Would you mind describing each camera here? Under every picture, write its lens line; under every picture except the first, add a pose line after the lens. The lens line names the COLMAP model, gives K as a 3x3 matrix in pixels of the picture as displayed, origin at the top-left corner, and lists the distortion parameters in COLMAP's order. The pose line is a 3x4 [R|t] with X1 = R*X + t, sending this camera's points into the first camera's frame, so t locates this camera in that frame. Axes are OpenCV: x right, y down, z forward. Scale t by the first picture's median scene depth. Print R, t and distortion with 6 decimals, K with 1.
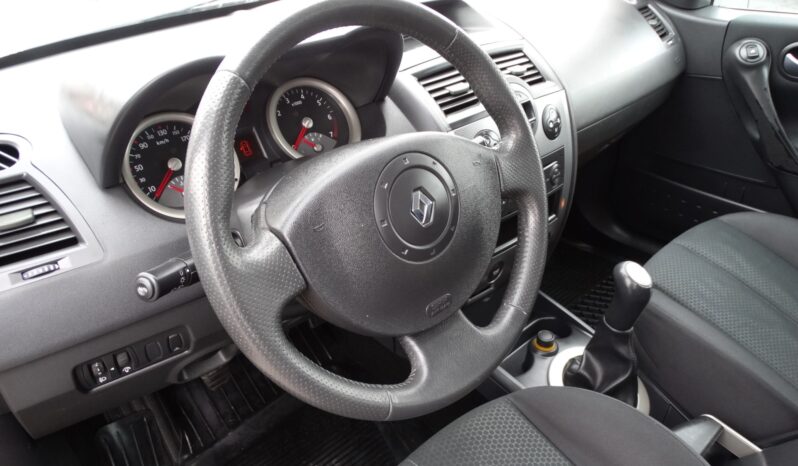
lens RADIAL K [[588.9, 0, 403.1], [0, 588.9, 229.2], [0, 0, 1]] dist [0.011983, 0.013620]
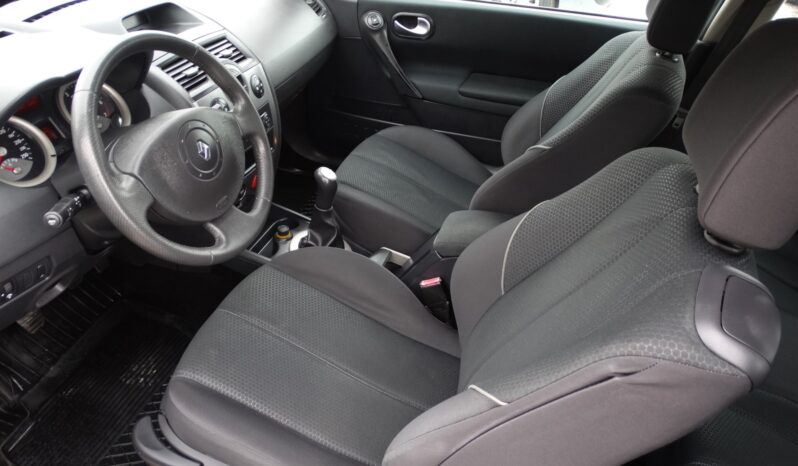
lens RADIAL K [[588.9, 0, 401.8], [0, 588.9, 231.8], [0, 0, 1]] dist [0.011983, 0.013620]
pose [[0.875414, -0.223650, 0.428522, -0.154004], [0.181392, 0.973731, 0.137638, 0.040687], [-0.448048, -0.042760, 0.892986, -0.528751]]
